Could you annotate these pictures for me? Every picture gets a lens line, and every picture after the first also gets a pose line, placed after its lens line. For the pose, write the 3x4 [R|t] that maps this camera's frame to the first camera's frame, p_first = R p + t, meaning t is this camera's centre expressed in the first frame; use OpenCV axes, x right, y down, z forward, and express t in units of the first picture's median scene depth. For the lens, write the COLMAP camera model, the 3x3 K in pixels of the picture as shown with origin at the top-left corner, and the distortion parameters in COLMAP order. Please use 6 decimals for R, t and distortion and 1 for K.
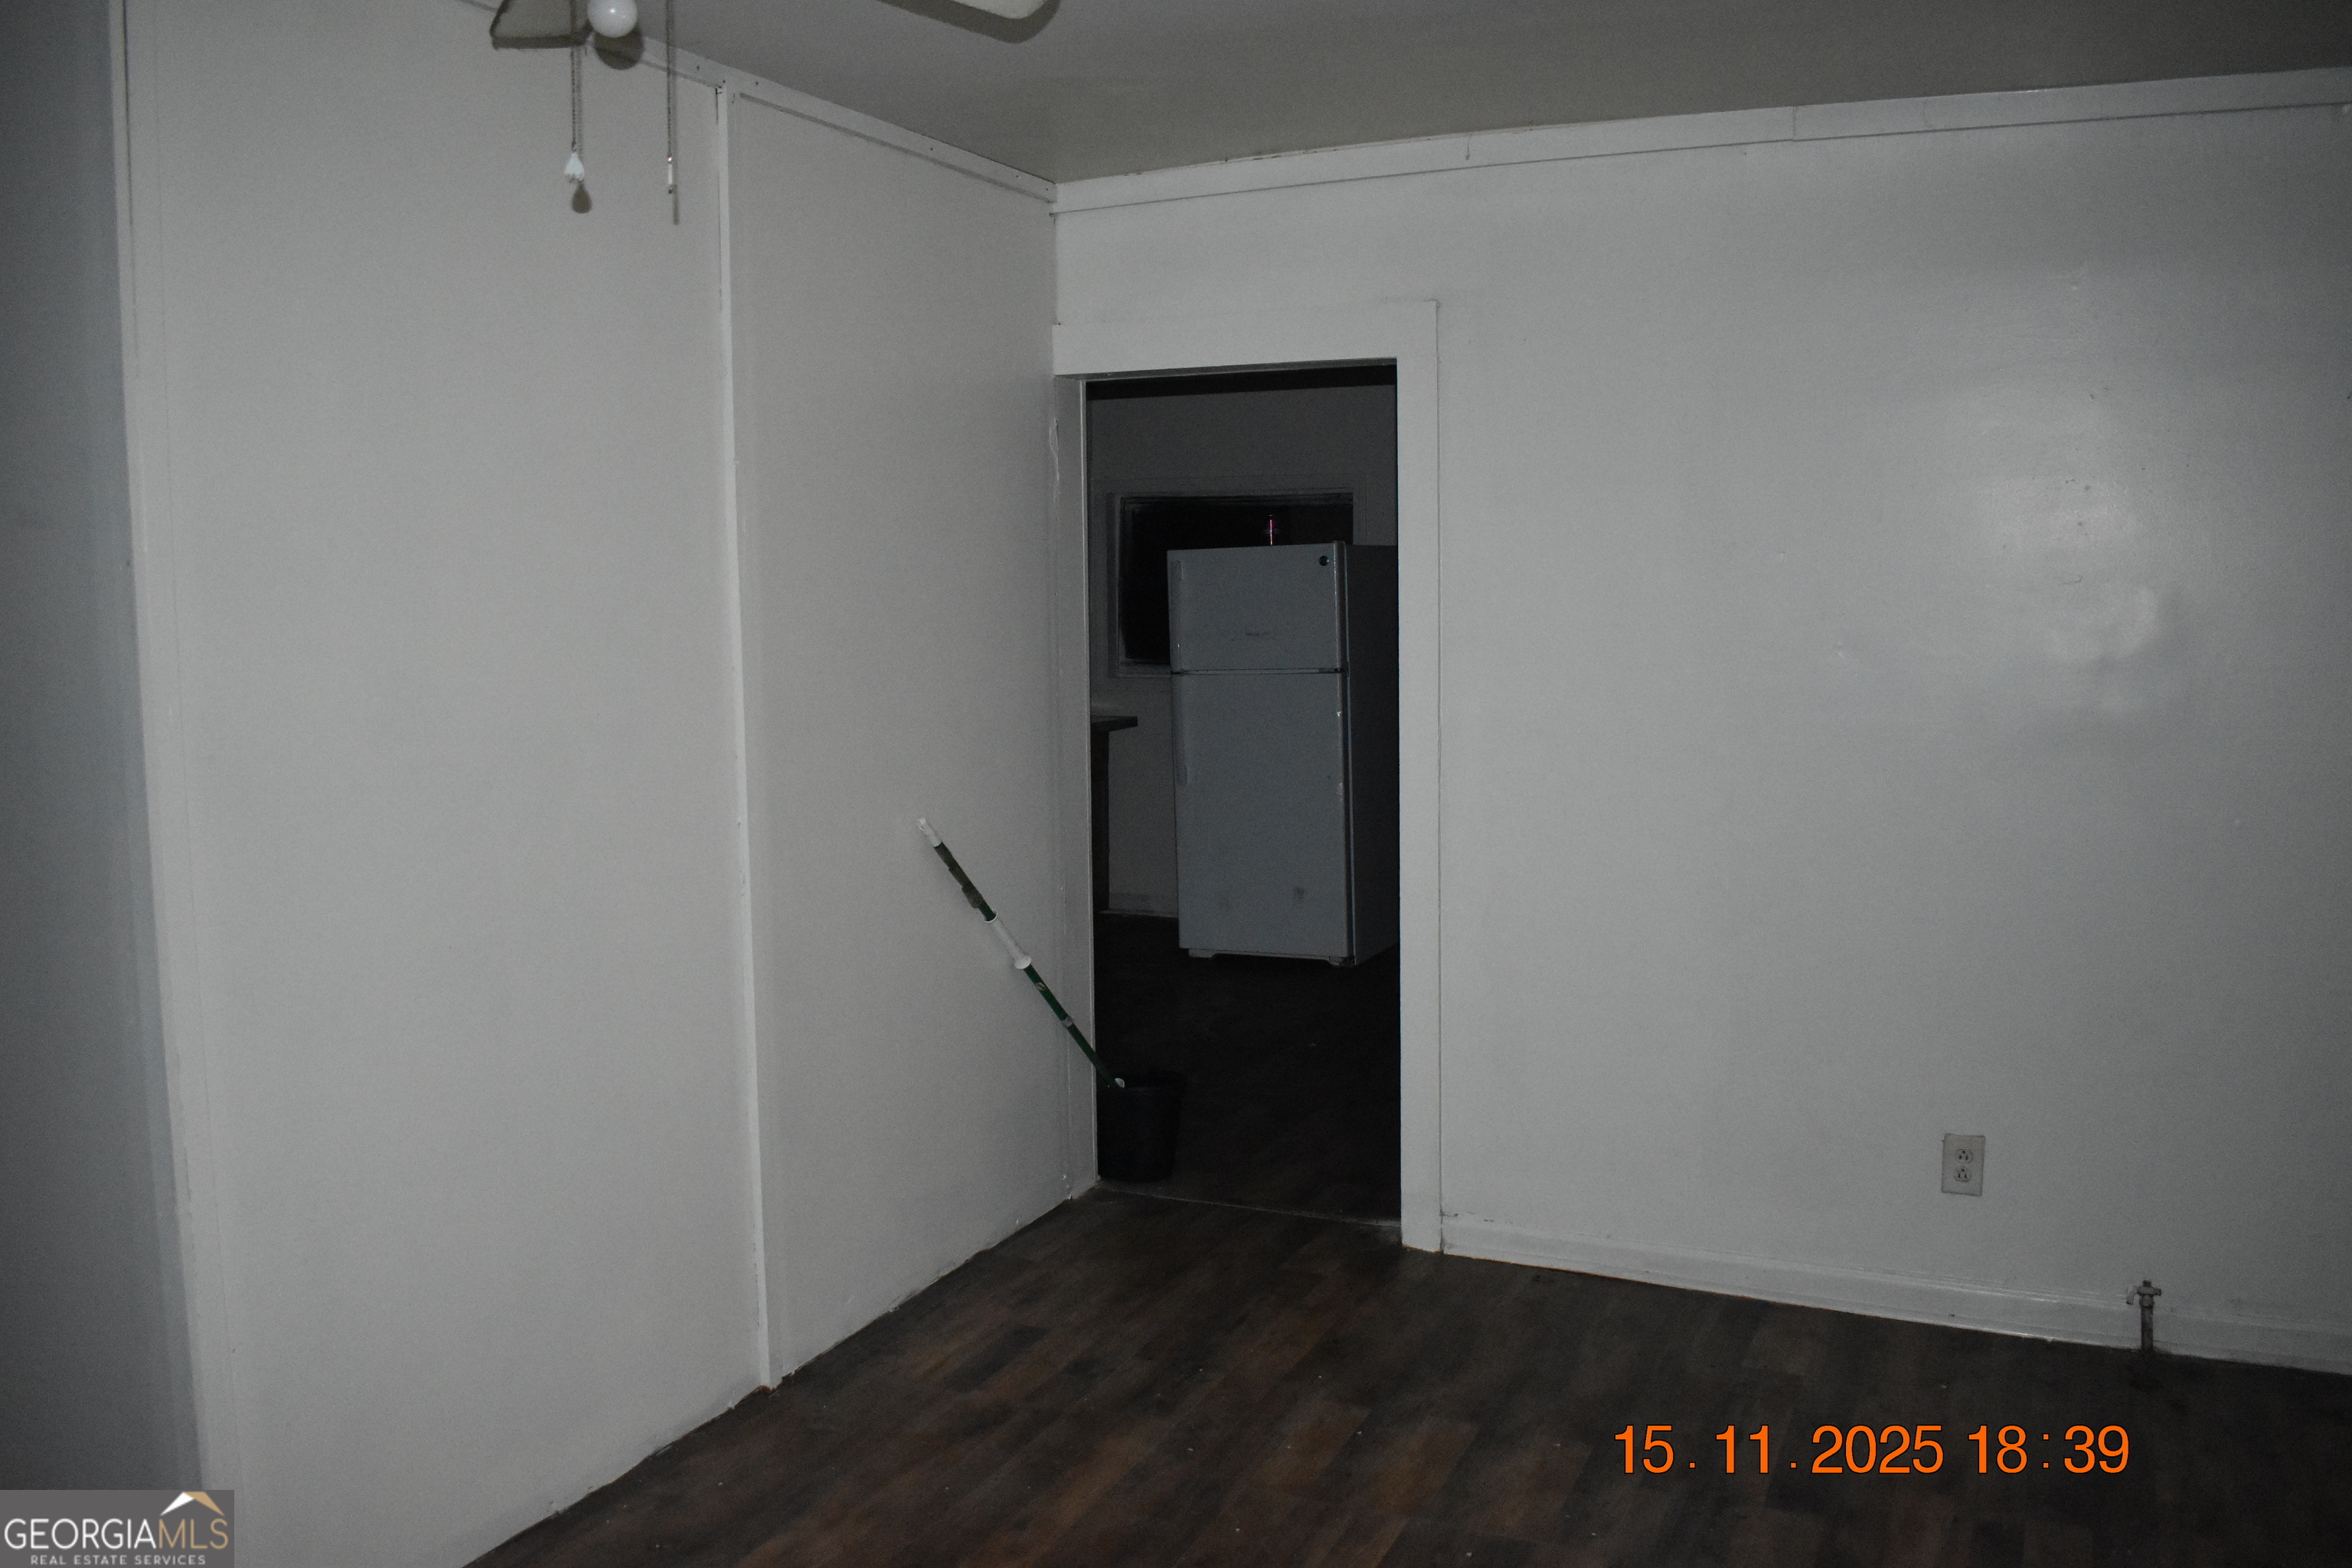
lens RADIAL K [[1965.0, 0, 1173.6], [0, 1965.0, 787.9], [0, 0, 1]] dist [-0.051775, 0.004312]
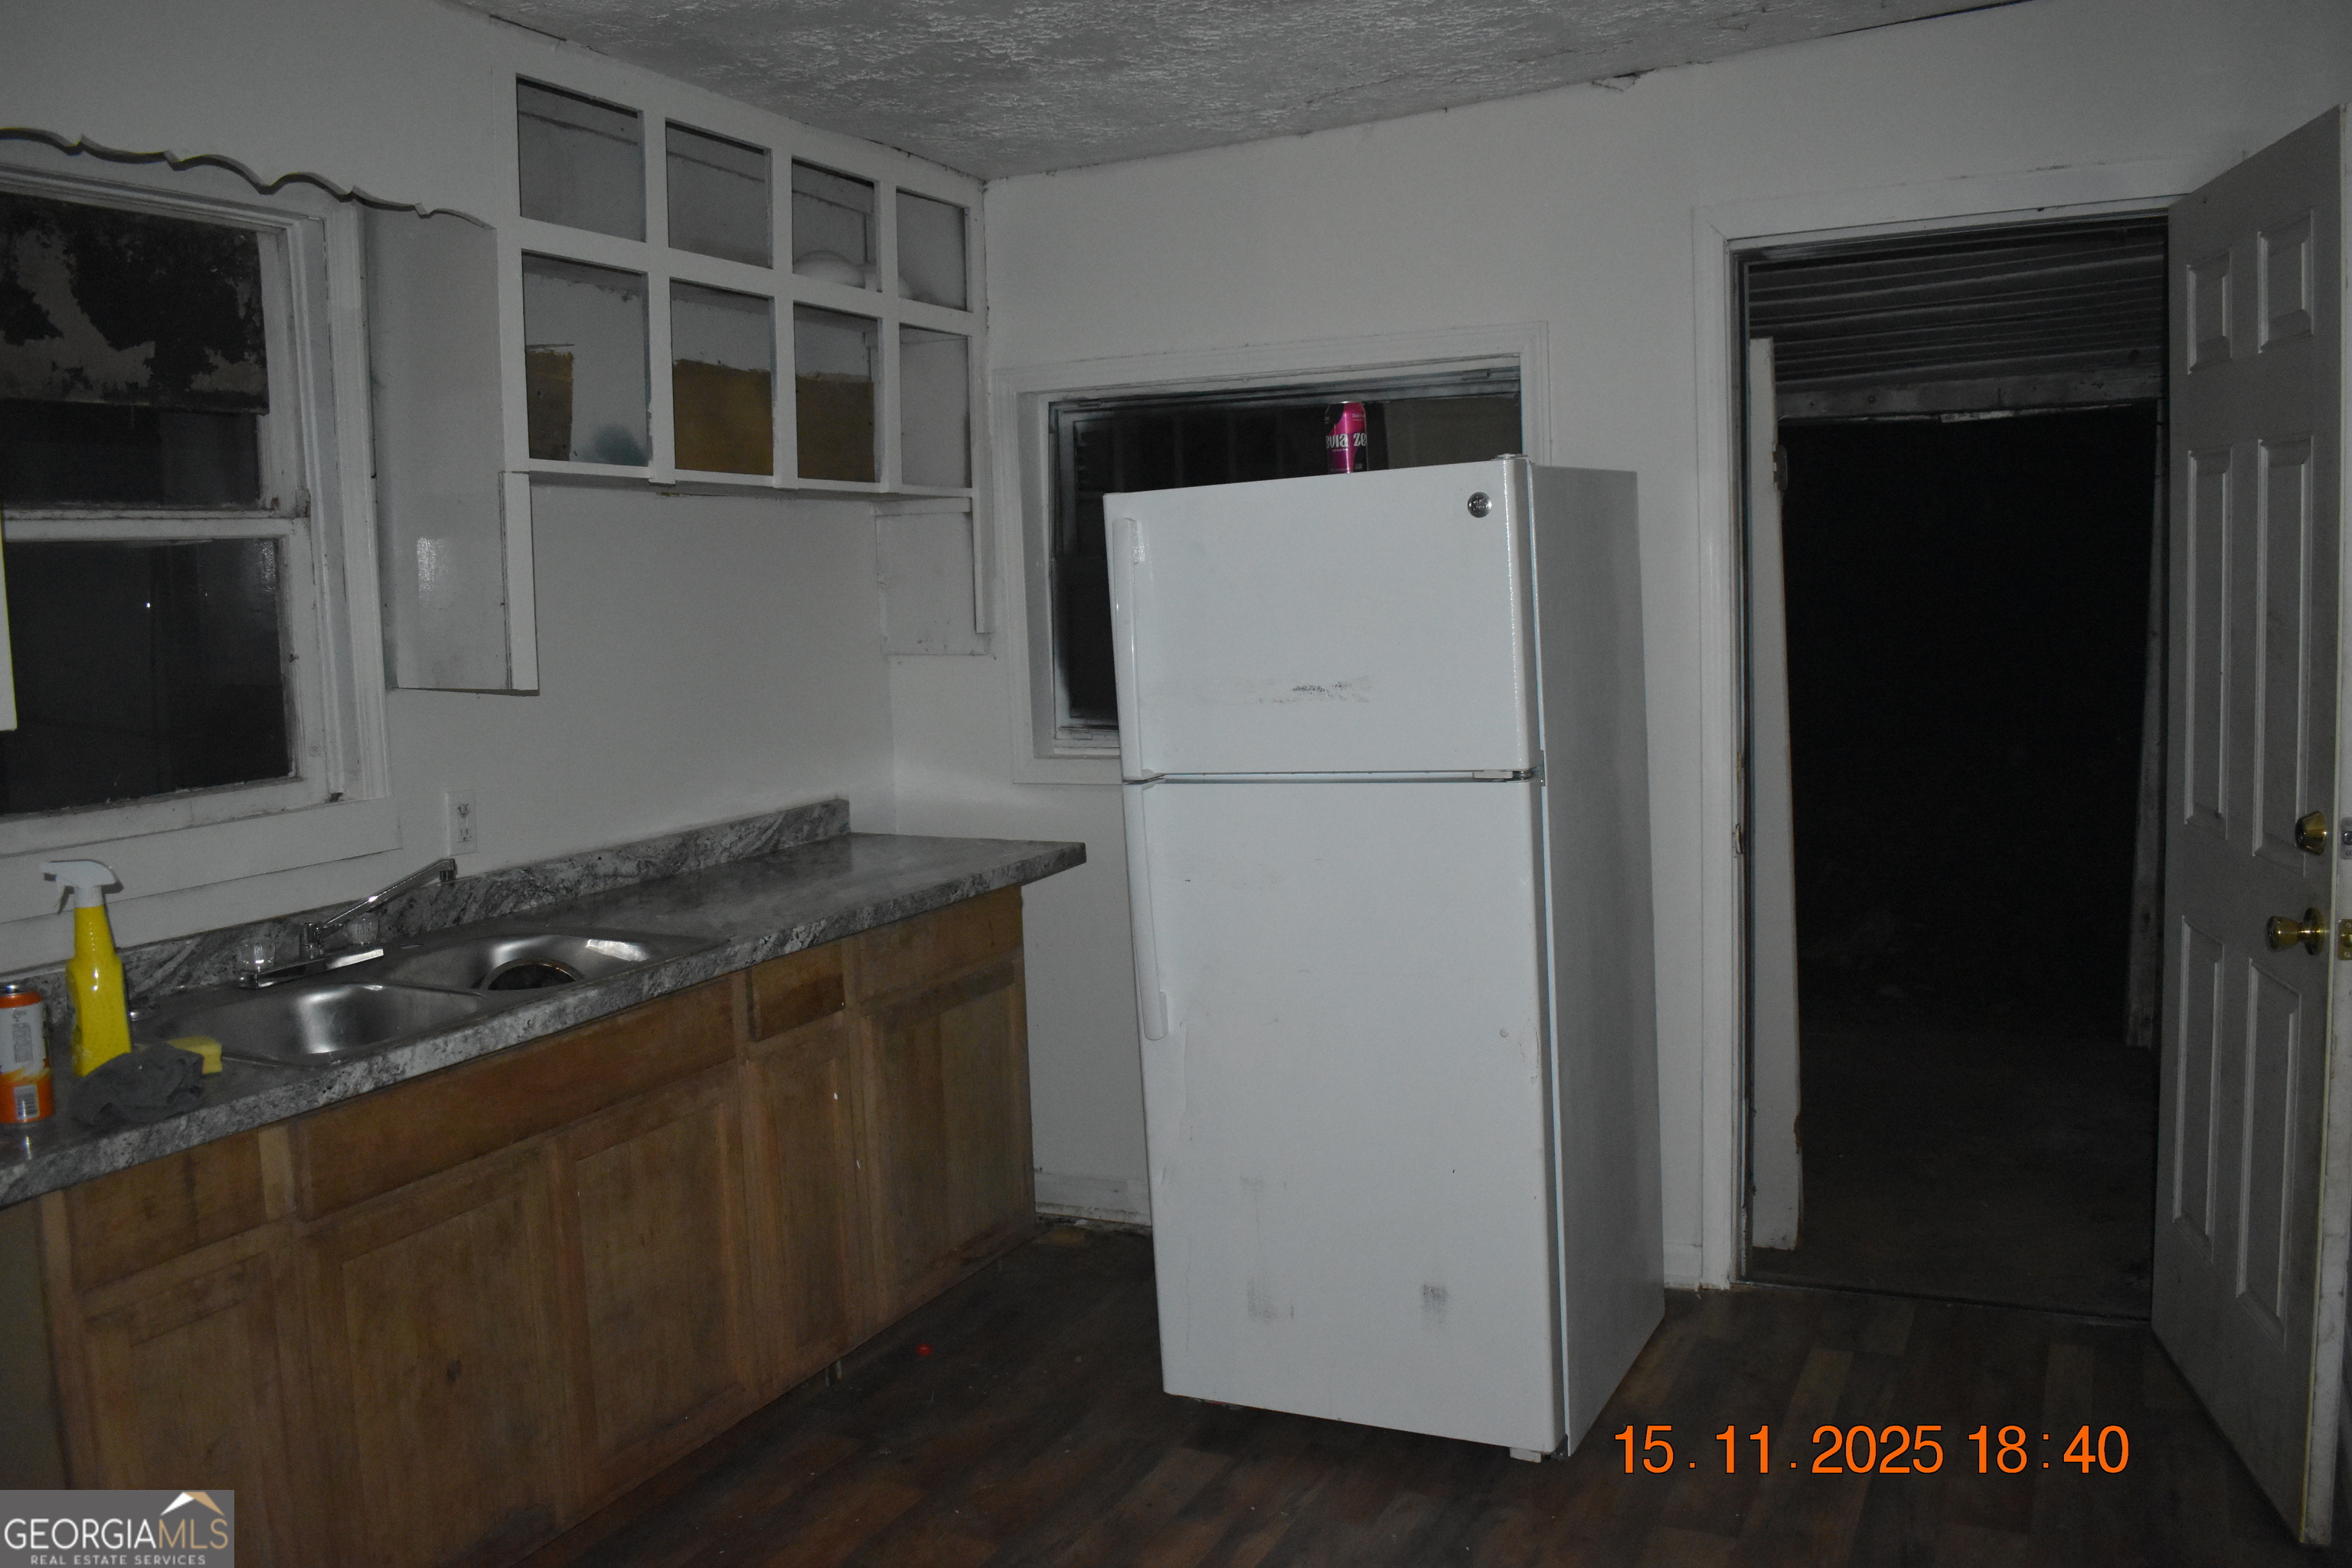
lens RADIAL K [[1965.0, 0, 1176.8], [0, 1965.0, 773.6], [0, 0, 1]] dist [-0.051775, 0.004312]
pose [[0.998761, -0.026388, -0.042184, 0.029131], [0.026514, 0.999645, 0.002430, -0.060929], [0.042105, -0.003545, 0.999107, 0.574859]]
